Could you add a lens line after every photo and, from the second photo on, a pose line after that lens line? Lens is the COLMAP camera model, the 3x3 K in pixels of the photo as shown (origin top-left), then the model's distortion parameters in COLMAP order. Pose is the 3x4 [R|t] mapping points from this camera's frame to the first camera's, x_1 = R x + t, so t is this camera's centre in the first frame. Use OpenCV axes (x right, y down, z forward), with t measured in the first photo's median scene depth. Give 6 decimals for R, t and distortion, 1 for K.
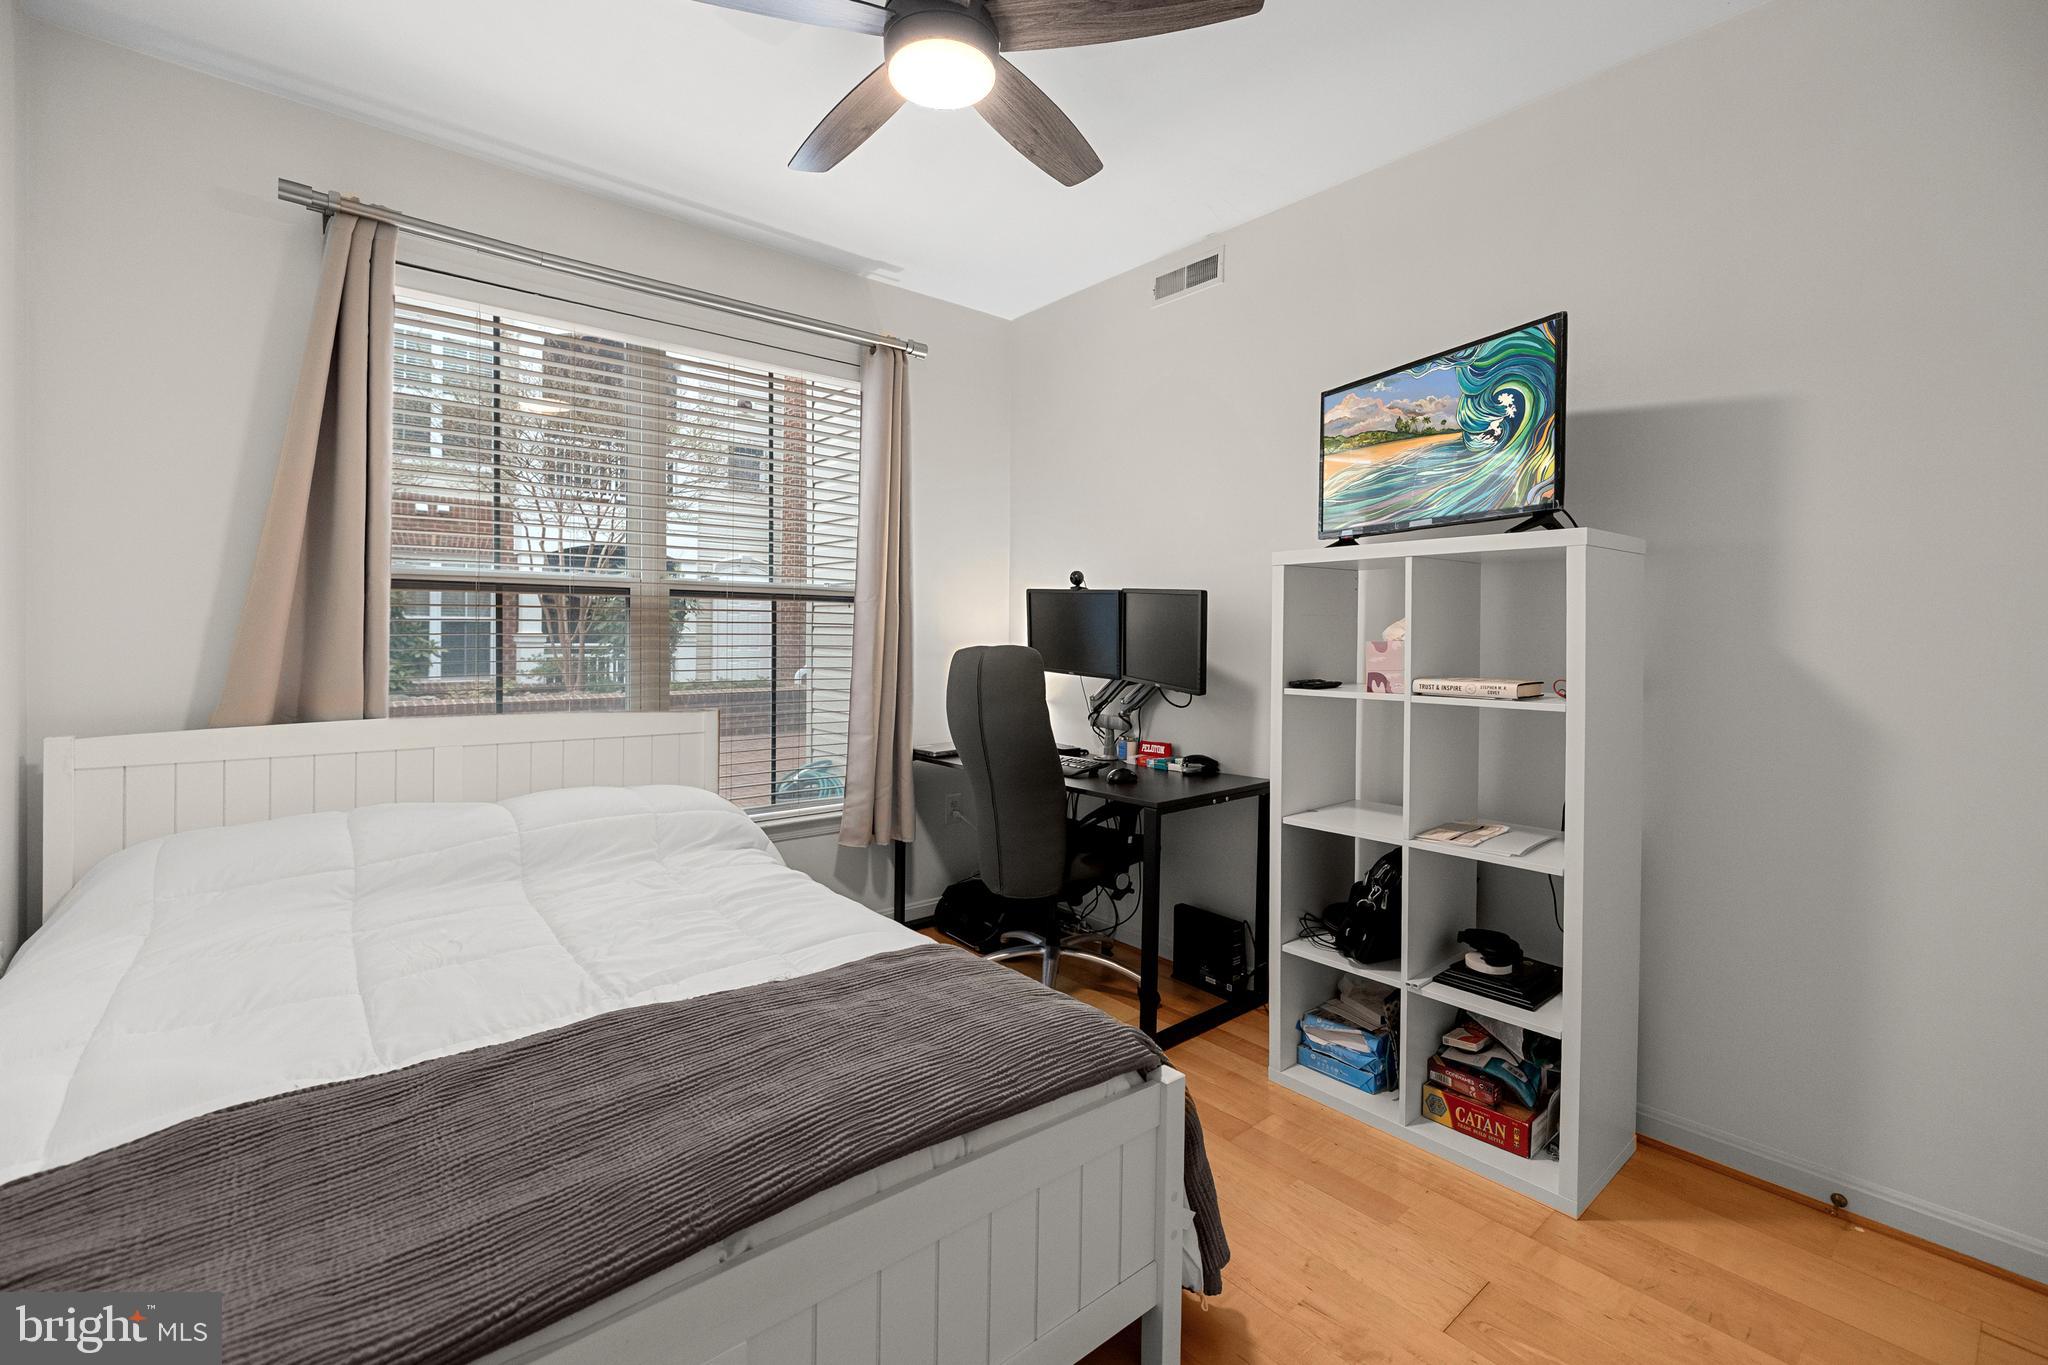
lens RADIAL K [[865.7, 0, 1048.1], [0, 865.7, 639.1], [0, 0, 1]] dist [-0.000535, 0.000067]
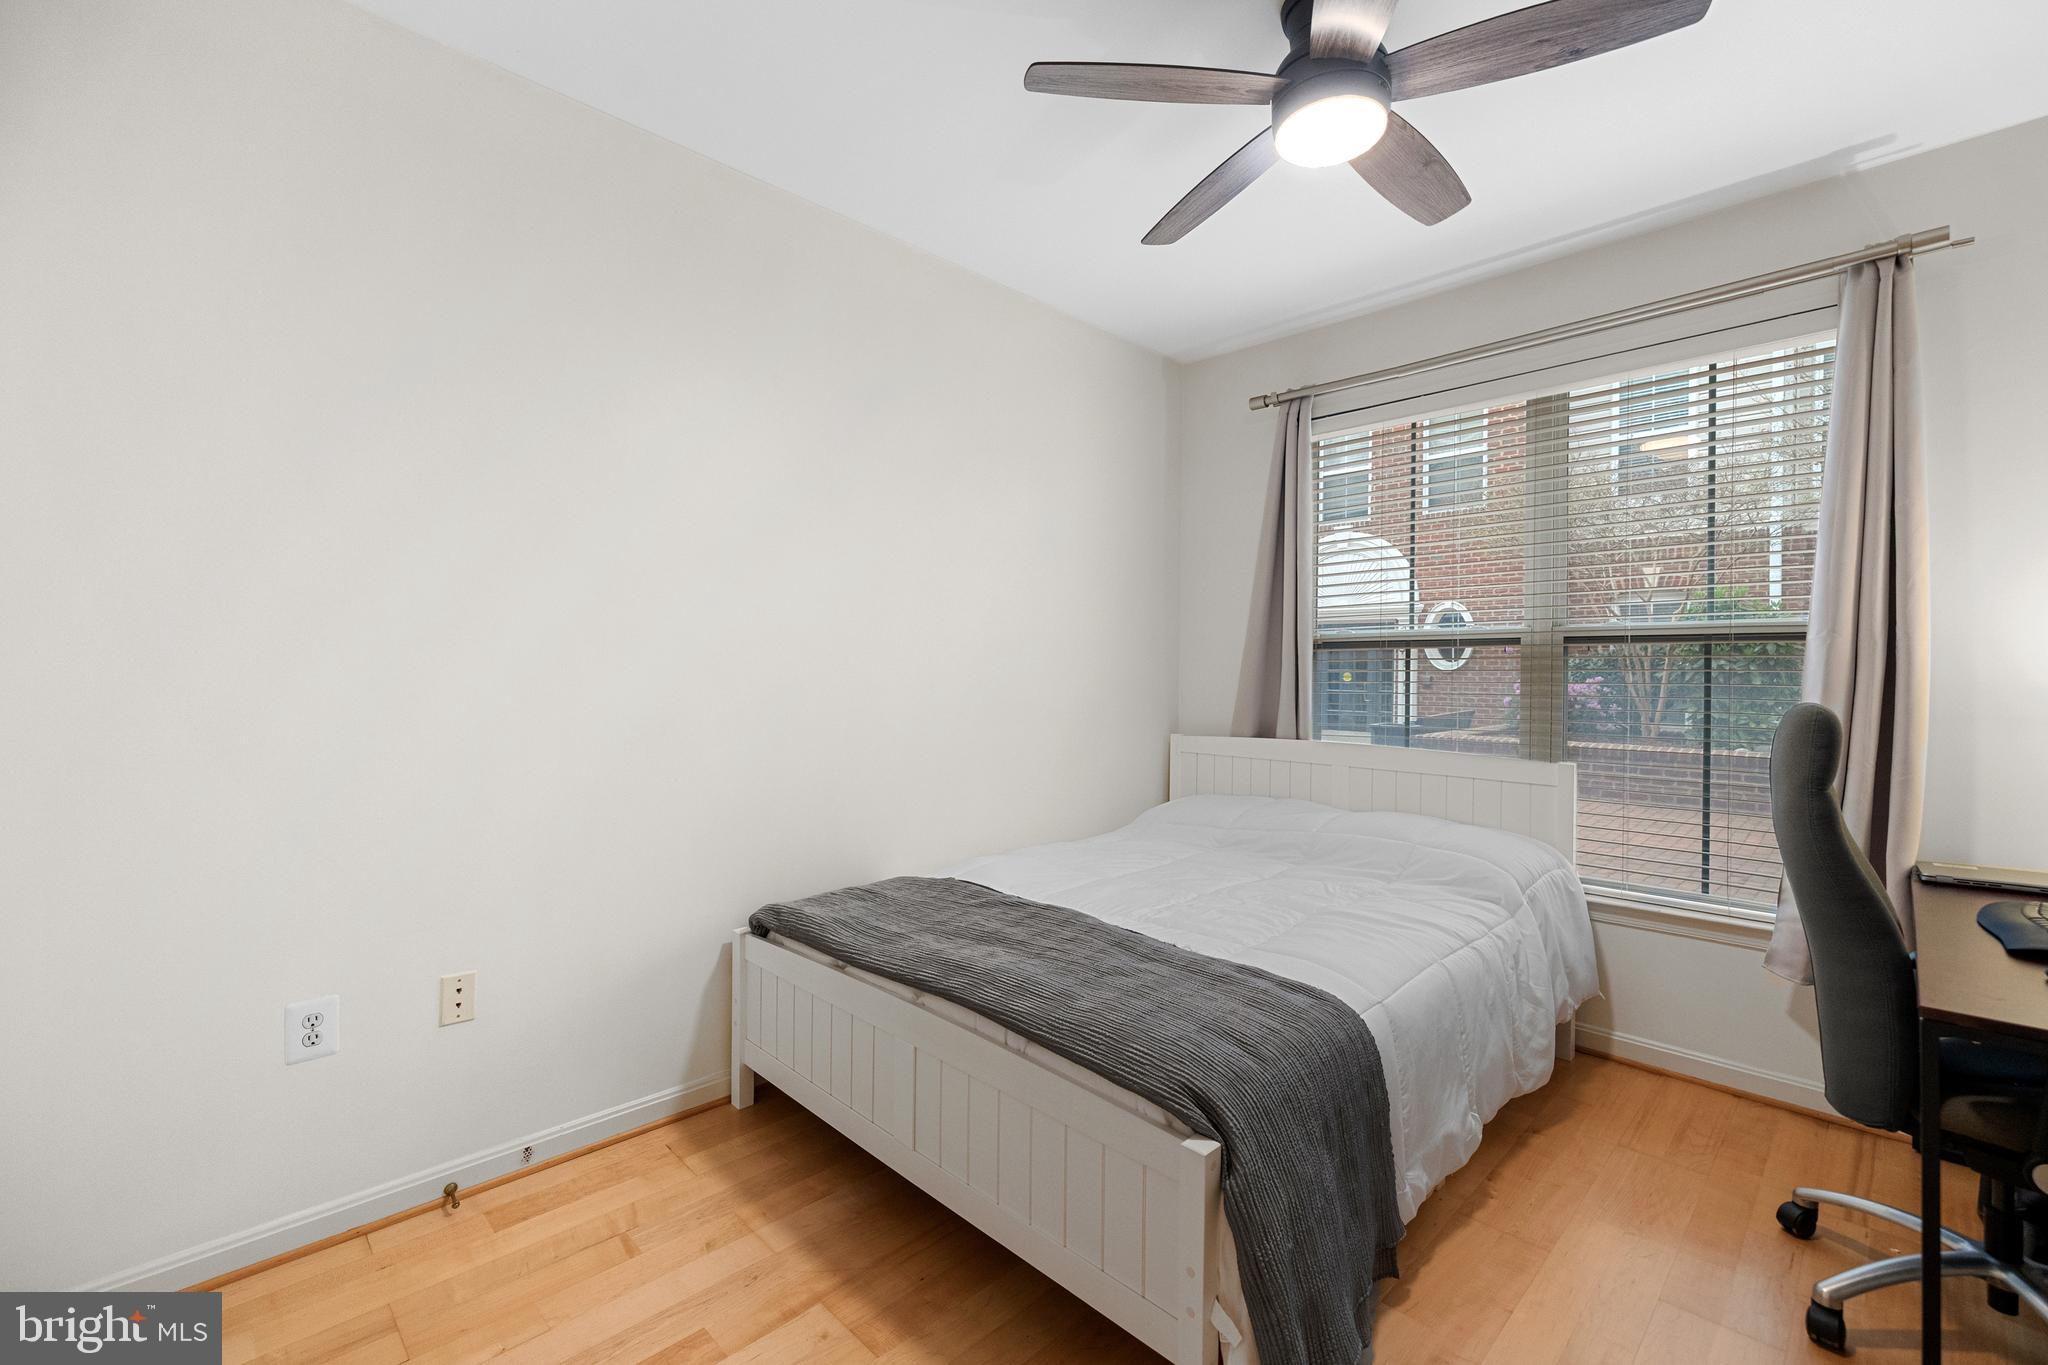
lens RADIAL K [[865.7, 0, 1025.0], [0, 865.7, 680.5], [0, 0, 1]] dist [-0.000535, 0.000067]
pose [[0.079326, 0.002433, -0.996846, 0.620681], [-0.010802, 0.999940, 0.001581, -0.004840], [0.996790, 0.010642, 0.079347, 0.421112]]
